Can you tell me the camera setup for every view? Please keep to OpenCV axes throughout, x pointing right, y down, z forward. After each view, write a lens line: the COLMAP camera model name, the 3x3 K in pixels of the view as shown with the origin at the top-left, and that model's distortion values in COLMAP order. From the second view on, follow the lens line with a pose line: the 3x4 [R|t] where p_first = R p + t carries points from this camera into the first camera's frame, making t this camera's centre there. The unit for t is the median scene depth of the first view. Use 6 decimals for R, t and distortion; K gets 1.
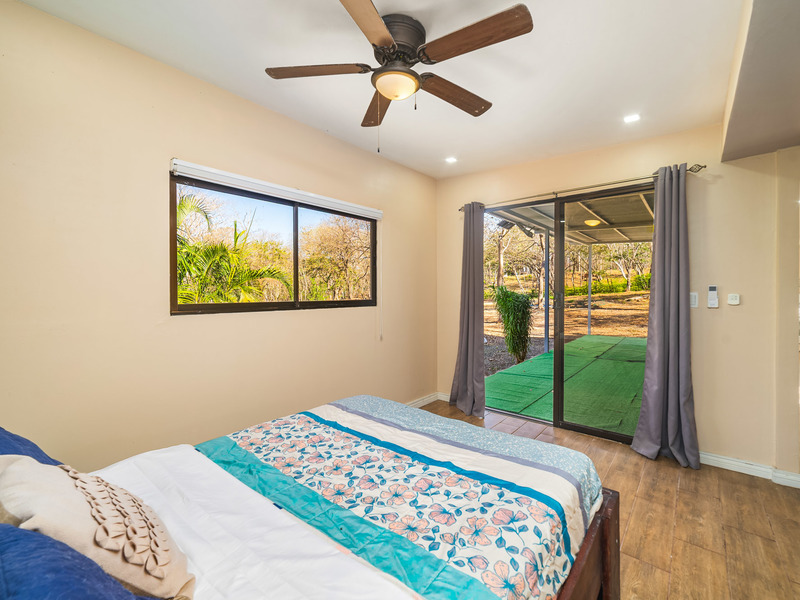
lens RADIAL K [[360.4, 0, 400.0], [0, 360.4, 300.0], [0, 0, 1]] dist [-0.002793, 0.013333]
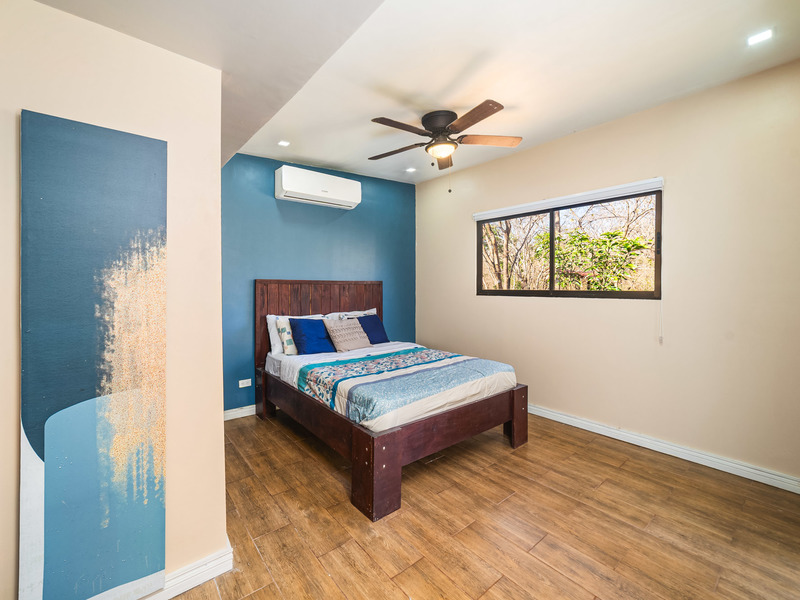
lens RADIAL K [[352.7, 0, 400.0], [0, 352.7, 300.0], [0, 0, 1]] dist [0.026107, -0.000085]
pose [[-0.183165, 0.059712, -0.981267, 0.982976], [-0.009568, 0.997998, 0.062516, -0.032892], [0.983036, 0.020840, -0.182227, 0.712896]]
